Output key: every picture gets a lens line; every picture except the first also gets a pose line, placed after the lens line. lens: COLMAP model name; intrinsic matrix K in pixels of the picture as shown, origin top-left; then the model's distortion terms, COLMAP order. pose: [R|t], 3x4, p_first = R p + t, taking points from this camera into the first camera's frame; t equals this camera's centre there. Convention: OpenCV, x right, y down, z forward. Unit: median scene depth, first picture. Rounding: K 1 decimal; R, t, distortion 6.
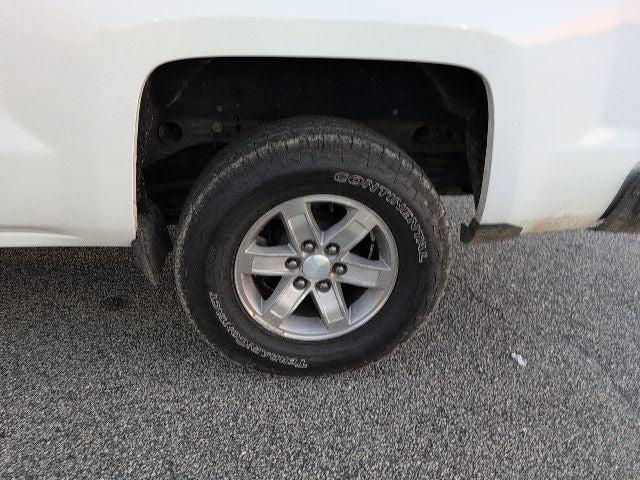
lens RADIAL K [[536.4, 0, 318.2], [0, 536.4, 249.5], [0, 0, 1]] dist [0.055624, -0.007918]
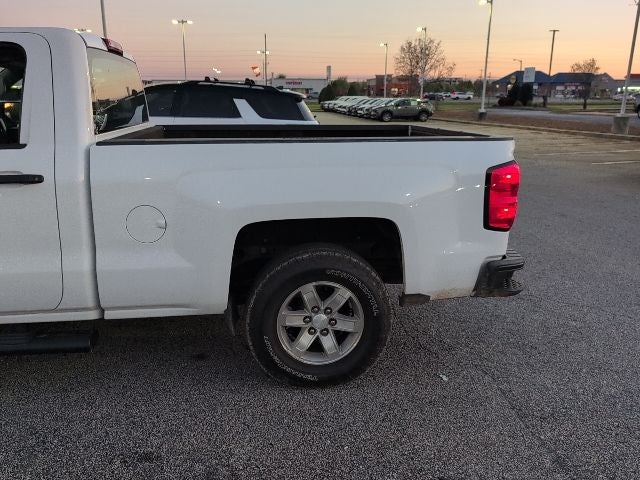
lens RADIAL K [[536.4, 0, 318.2], [0, 536.4, 249.5], [0, 0, 1]] dist [0.055624, -0.007918]
pose [[0.998950, -0.045557, -0.004739, 0.010503], [0.043631, 0.977957, -0.204198, 0.169915], [0.013937, 0.203777, 0.978918, -0.875763]]
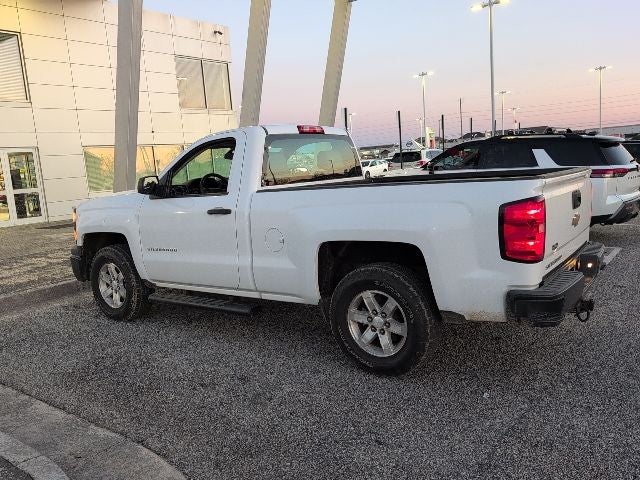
lens RADIAL K [[536.4, 0, 318.2], [0, 536.4, 249.5], [0, 0, 1]] dist [0.055624, -0.007918]
pose [[0.737049, 0.006541, -0.675808, 1.441008], [-0.218310, 0.948652, -0.228911, 0.337415], [0.639609, 0.316254, 0.700631, -0.977704]]
